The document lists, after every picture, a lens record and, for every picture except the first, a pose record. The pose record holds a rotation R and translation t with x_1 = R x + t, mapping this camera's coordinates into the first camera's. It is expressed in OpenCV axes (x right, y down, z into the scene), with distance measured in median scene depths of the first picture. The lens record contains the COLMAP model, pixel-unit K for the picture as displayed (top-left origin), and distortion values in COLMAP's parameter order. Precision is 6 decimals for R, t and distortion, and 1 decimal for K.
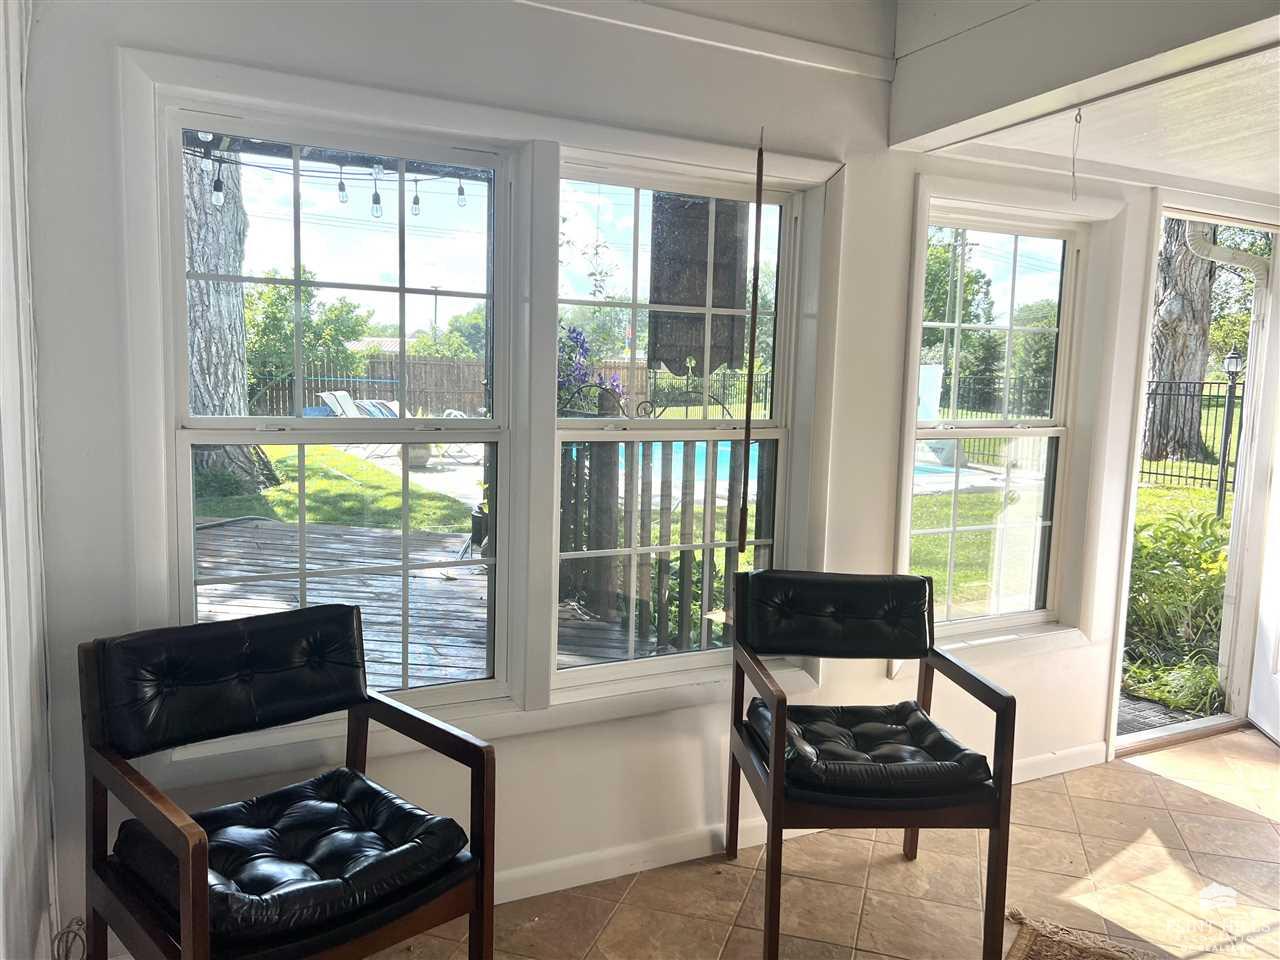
lens RADIAL K [[970.7, 0, 640.0], [0, 970.7, 480.0], [0, 0, 1]] dist [0.004548, 0.001939]
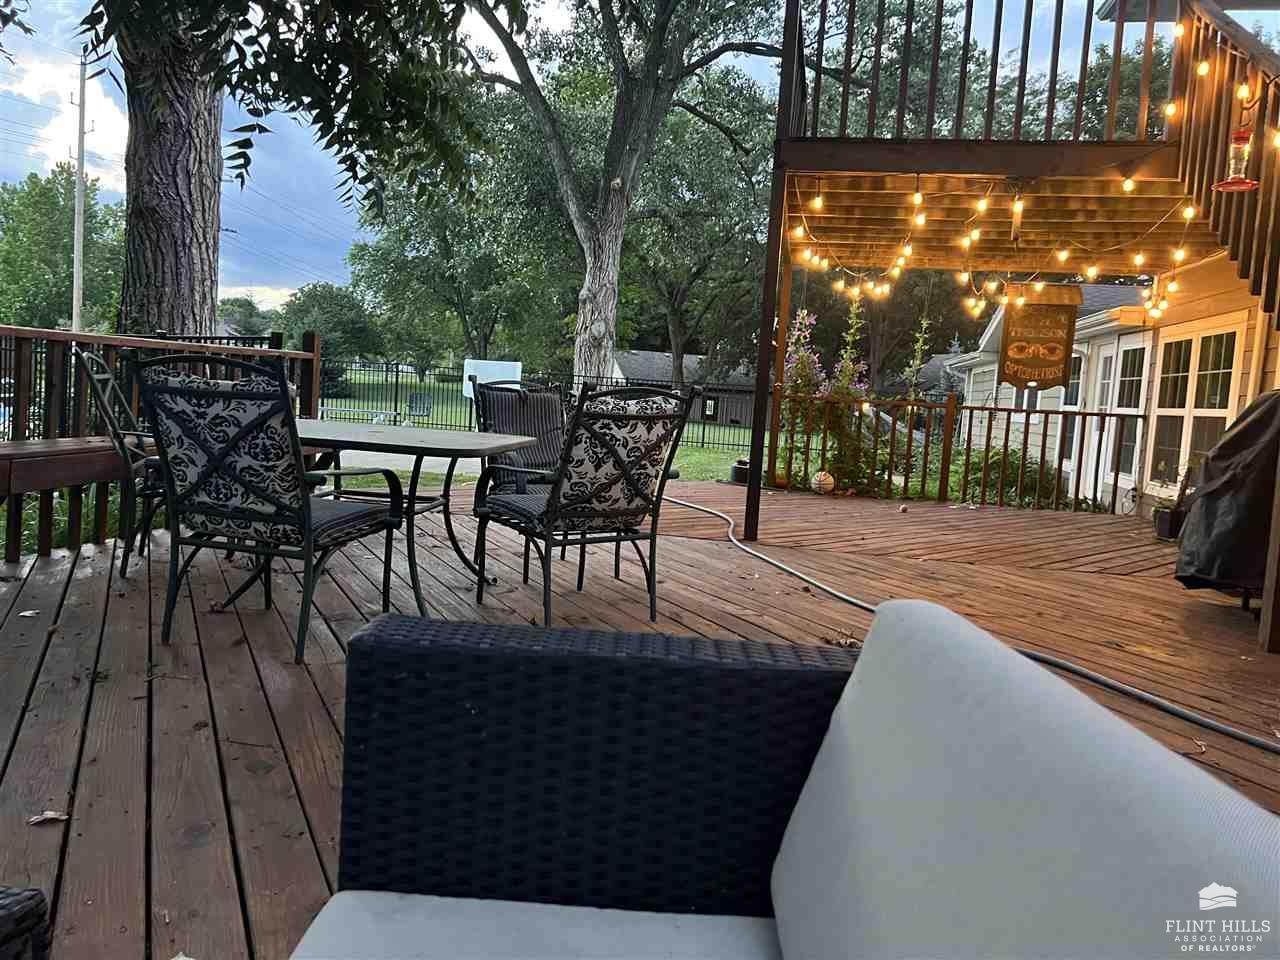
lens RADIAL K [[970.7, 0, 640.0], [0, 970.7, 480.0], [0, 0, 1]] dist [0.004548, 0.001939]
pose [[0.604111, -0.057730, 0.794807, -0.946048], [0.043275, 0.998277, 0.039617, -0.008503], [-0.795725, 0.010463, 0.605568, 0.114479]]
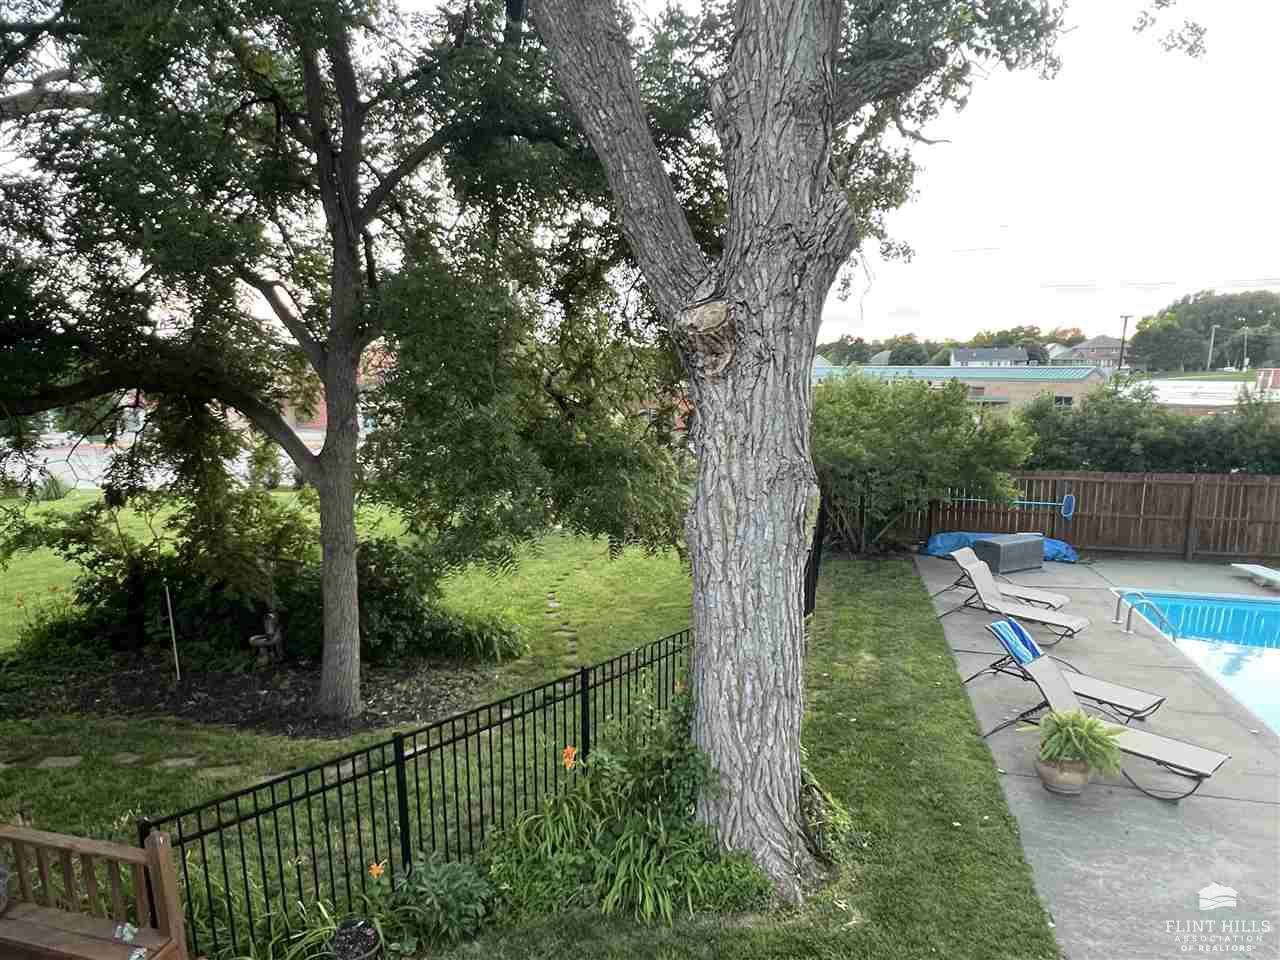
lens RADIAL K [[803.2, 0, 600.2], [0, 803.2, 533.0], [0, 0, 1]] dist [-0.000469, -0.002265]
pose [[0.714981, 0.110369, -0.690377, -0.131908], [-0.049904, 0.992999, 0.107066, -0.302481], [0.697360, -0.042098, 0.715483, 0.524816]]
